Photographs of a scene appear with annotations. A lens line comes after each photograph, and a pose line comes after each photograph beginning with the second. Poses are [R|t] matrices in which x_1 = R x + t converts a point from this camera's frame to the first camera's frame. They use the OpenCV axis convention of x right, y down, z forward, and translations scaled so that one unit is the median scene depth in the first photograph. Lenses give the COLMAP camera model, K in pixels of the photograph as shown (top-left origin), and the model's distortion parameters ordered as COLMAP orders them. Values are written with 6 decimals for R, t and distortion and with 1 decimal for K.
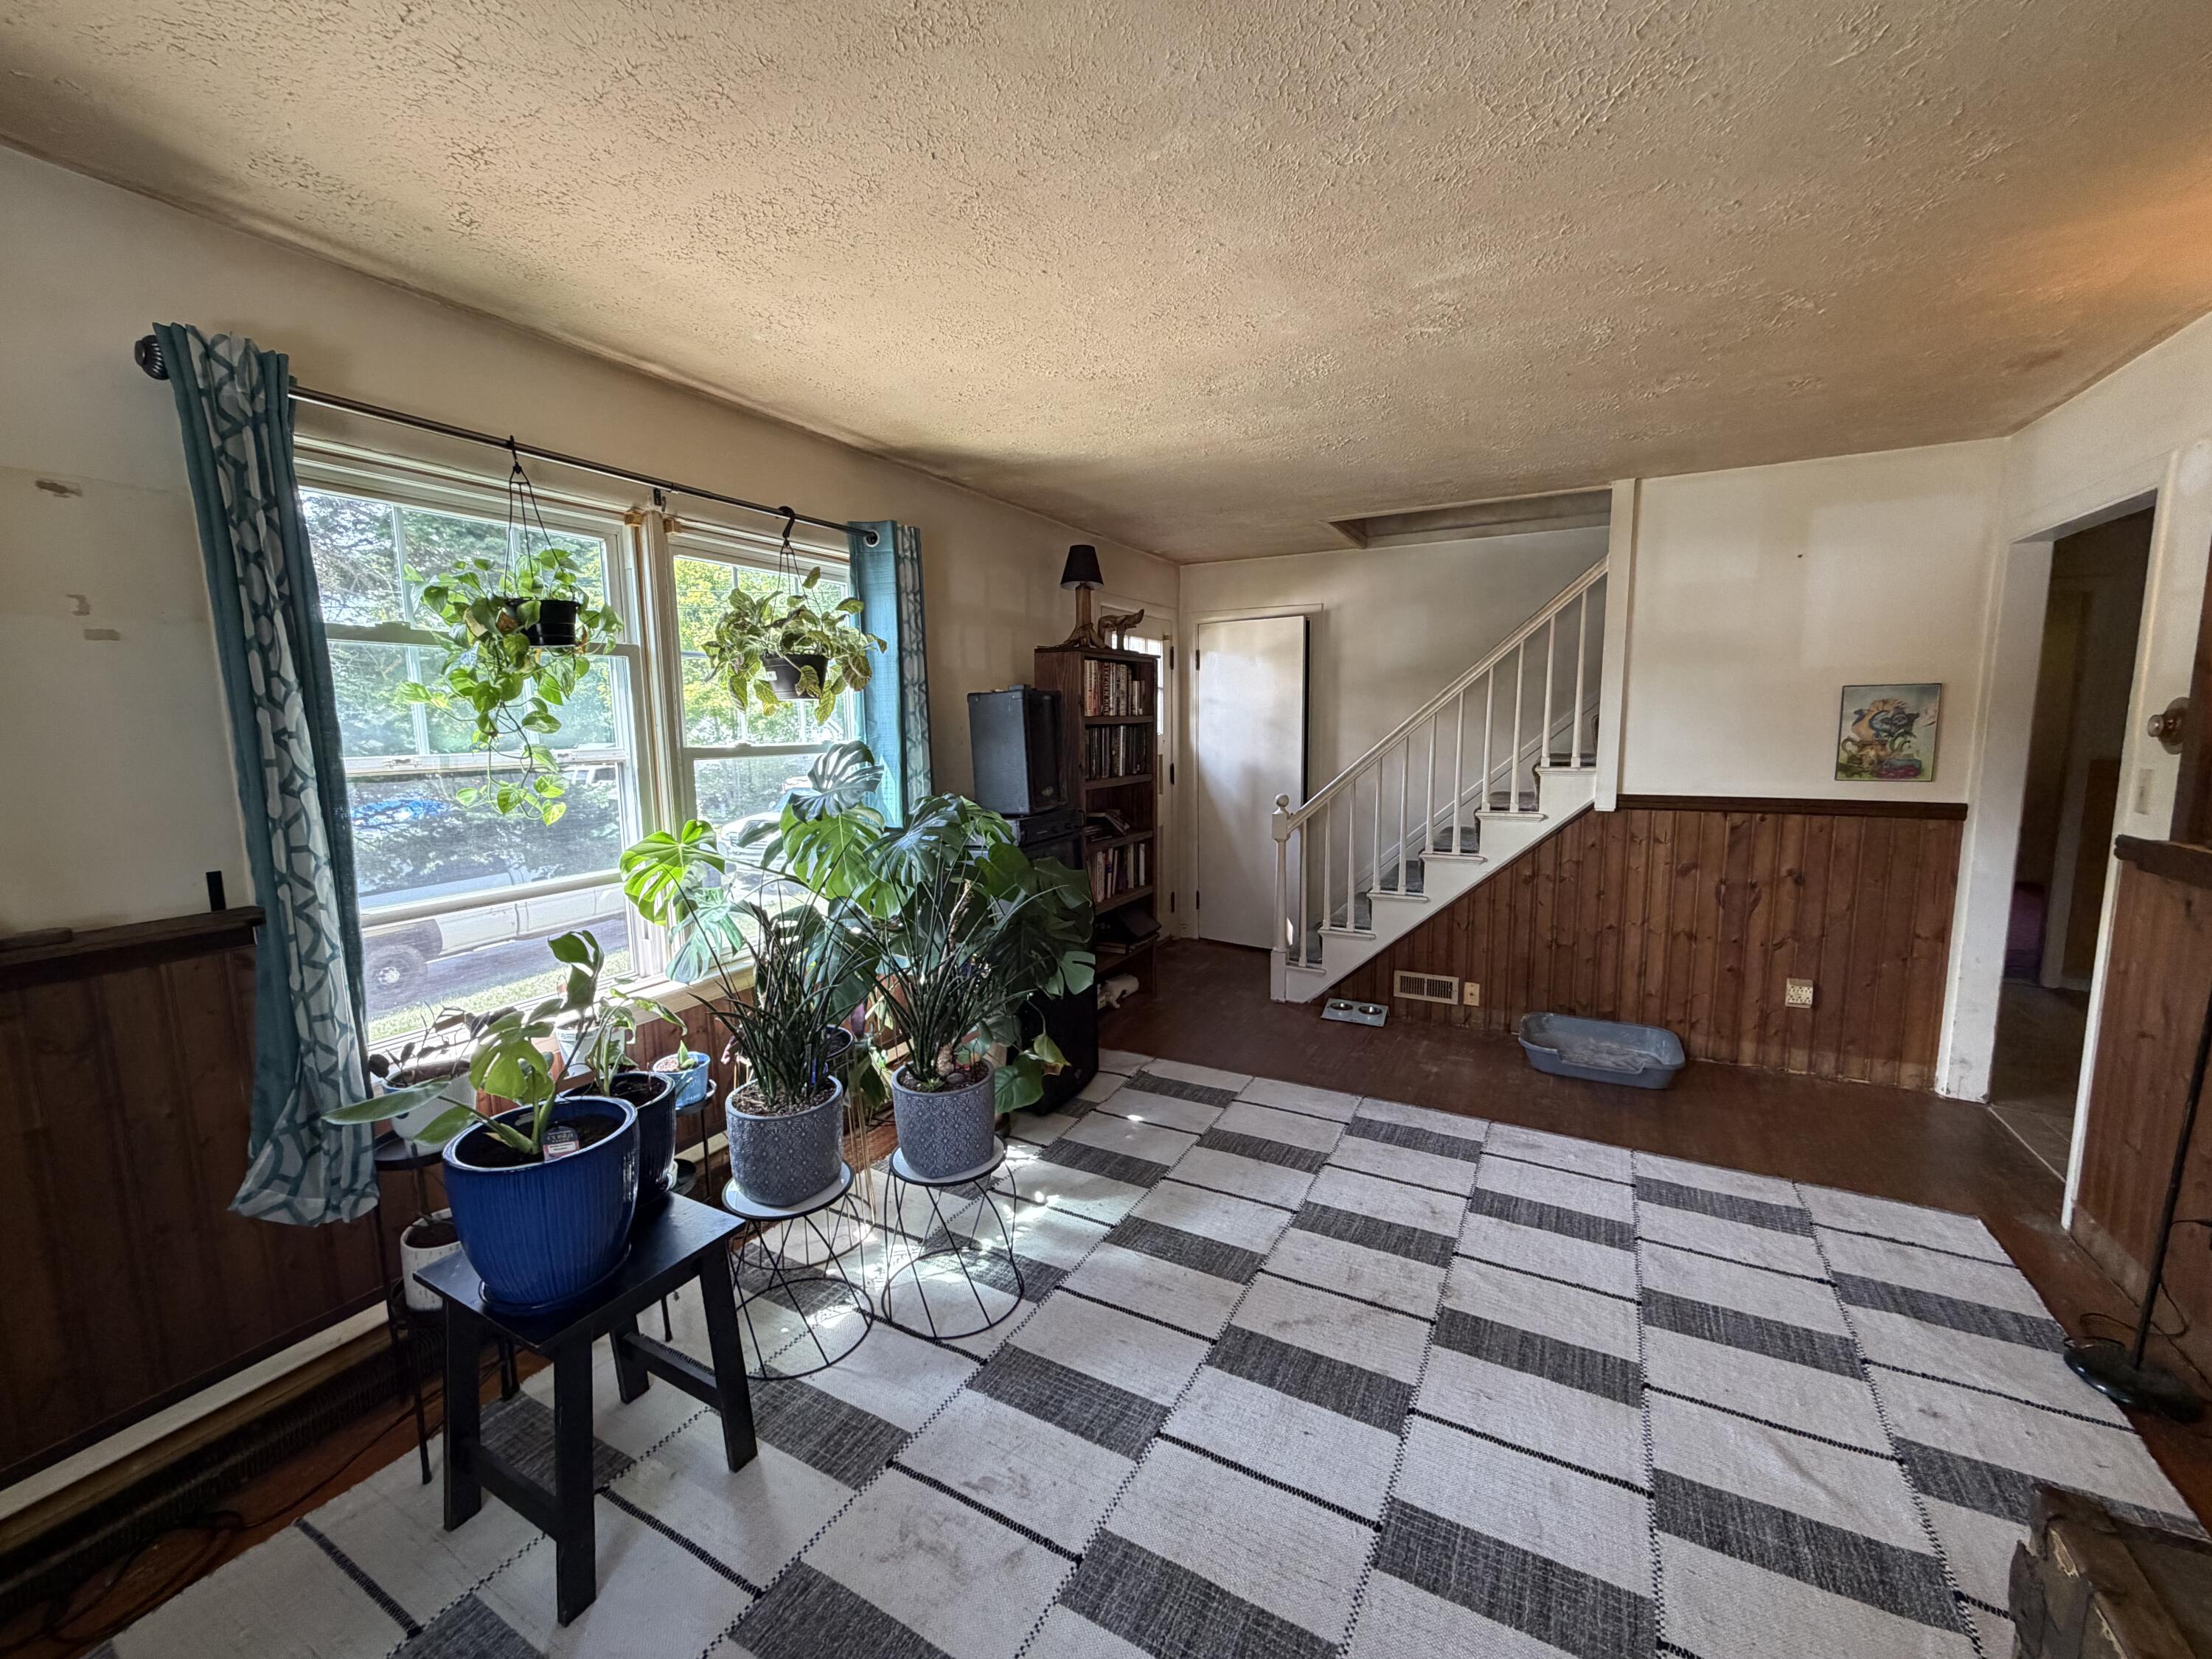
lens RADIAL K [[895.9, 0, 1098.1], [0, 895.9, 836.6], [0, 0, 1]] dist [-0.001717, -0.000634]
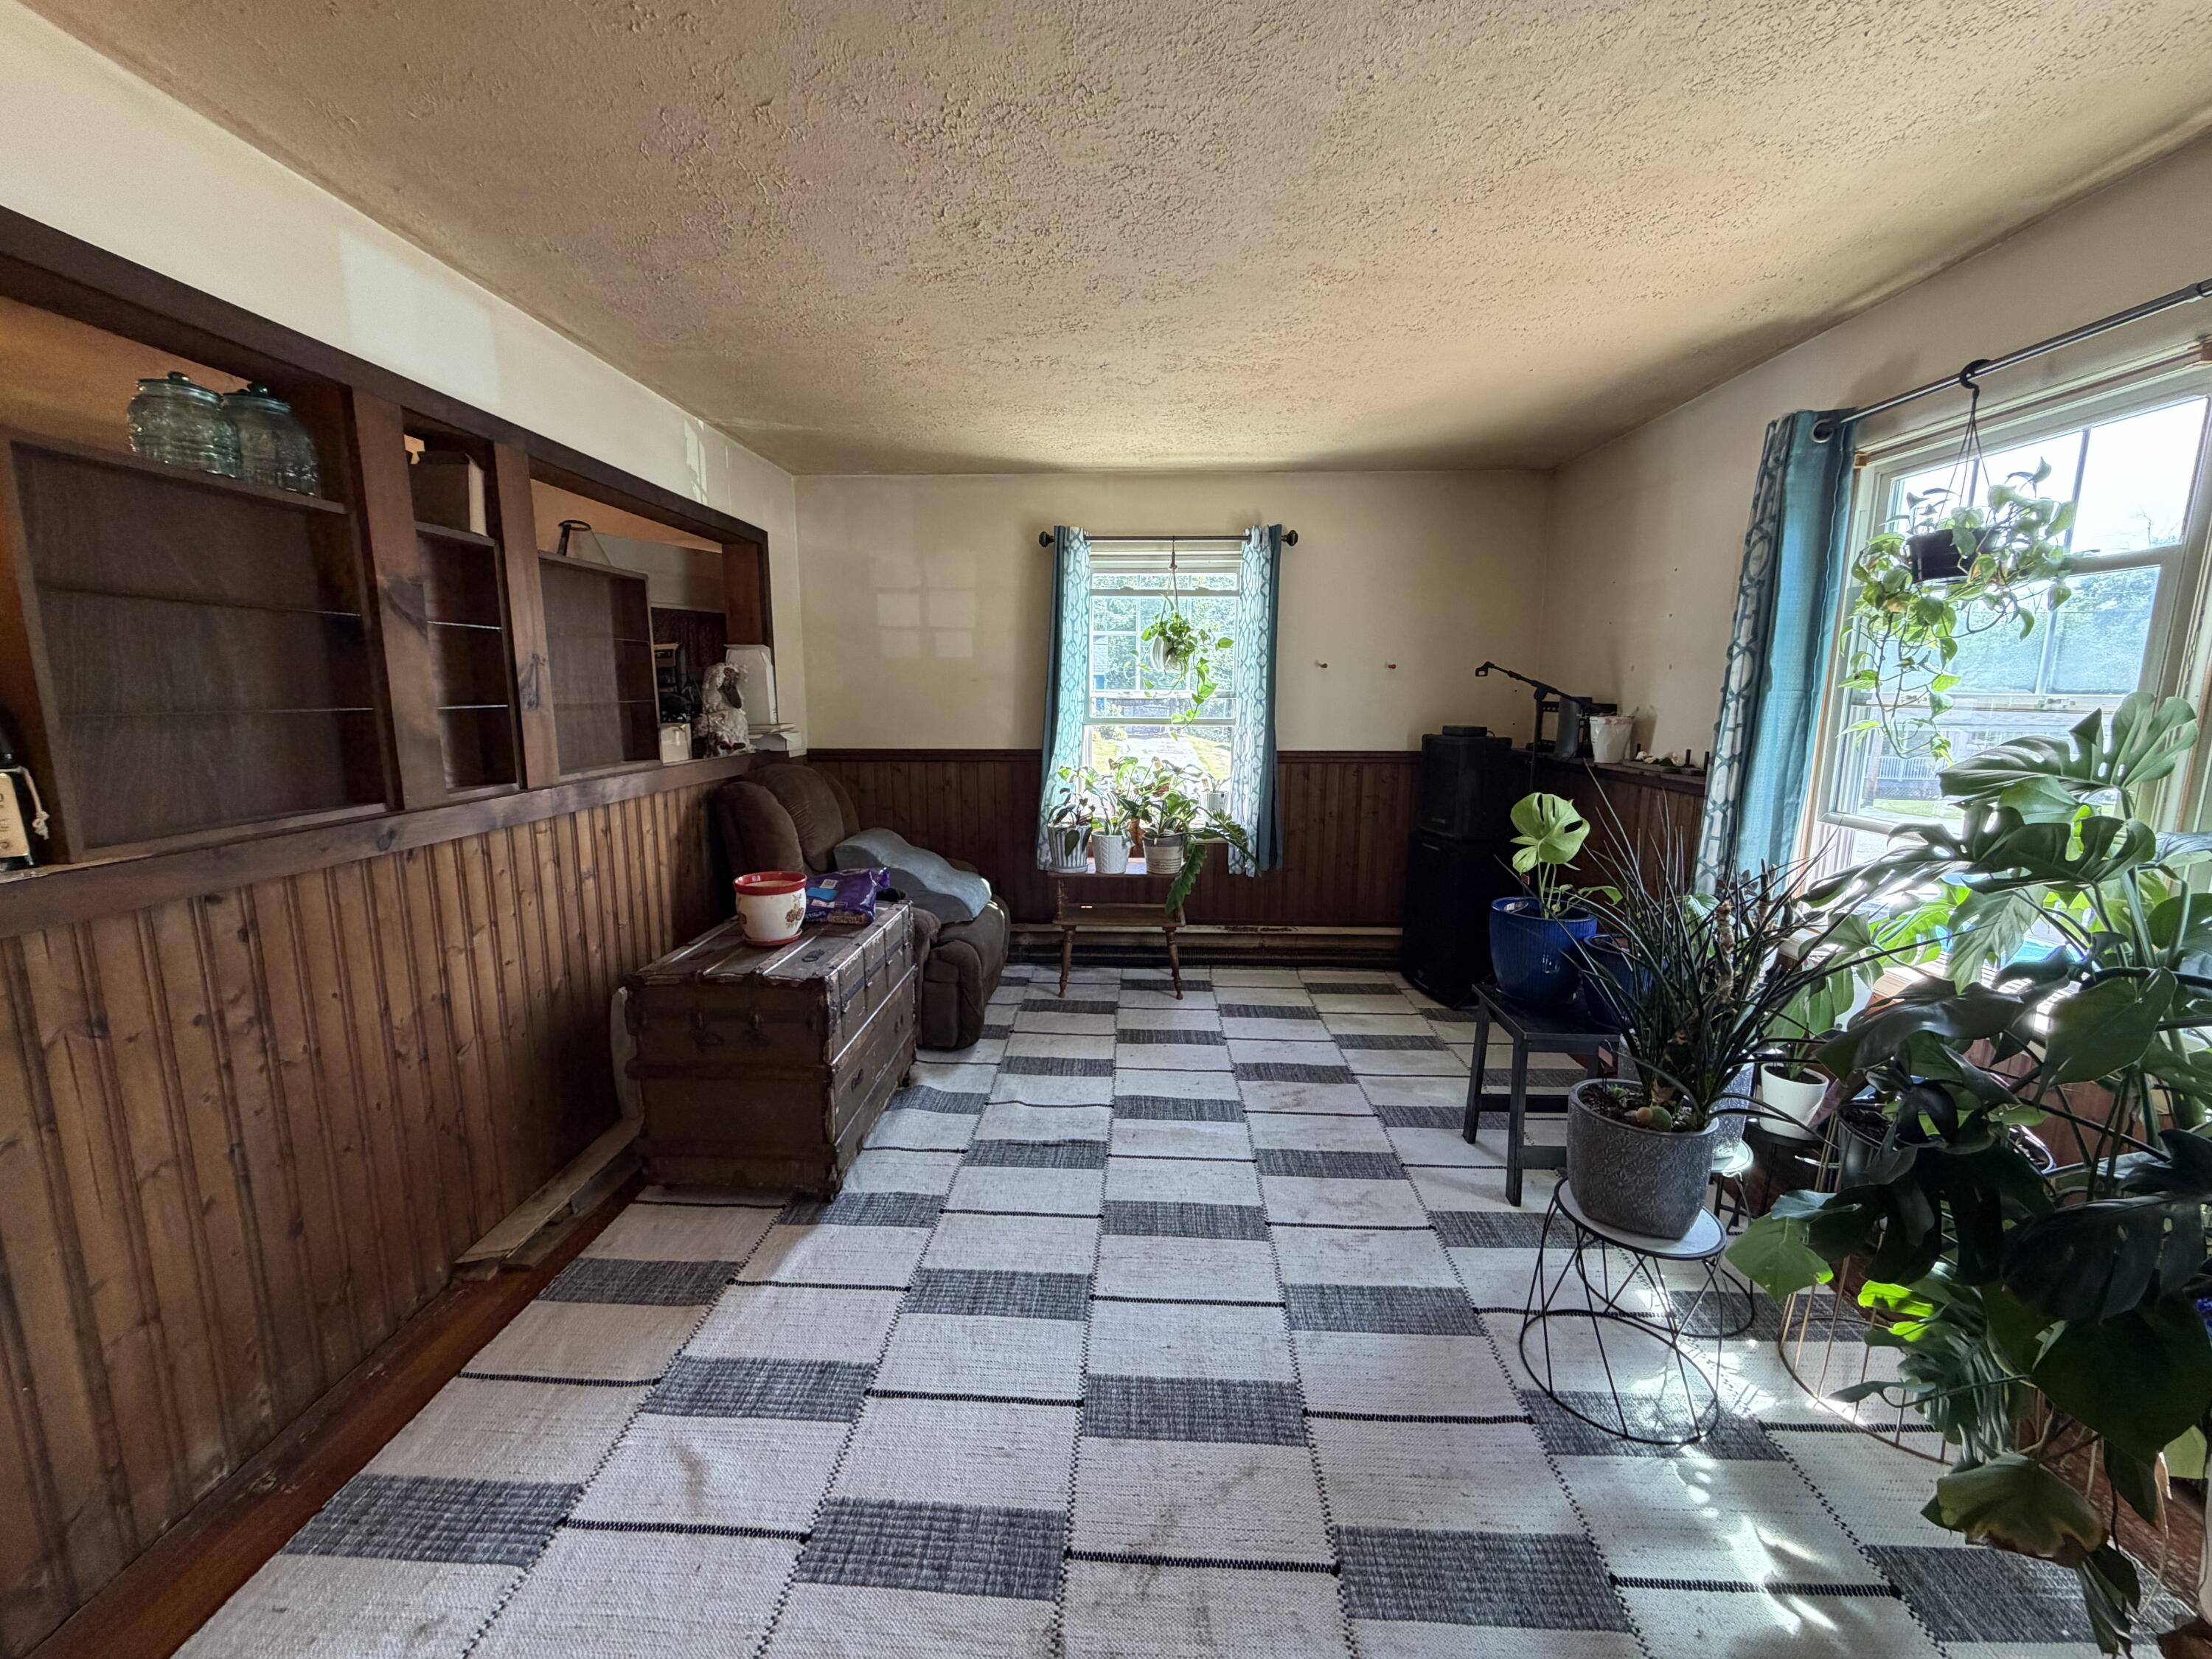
lens RADIAL K [[895.9, 0, 1102.9], [0, 895.9, 832.7], [0, 0, 1]] dist [-0.001717, -0.000634]
pose [[-0.899825, 0.083338, -0.428216, 0.634323], [-0.046534, 0.957648, 0.284156, -0.189040], [0.433761, 0.275617, -0.857838, 1.536097]]
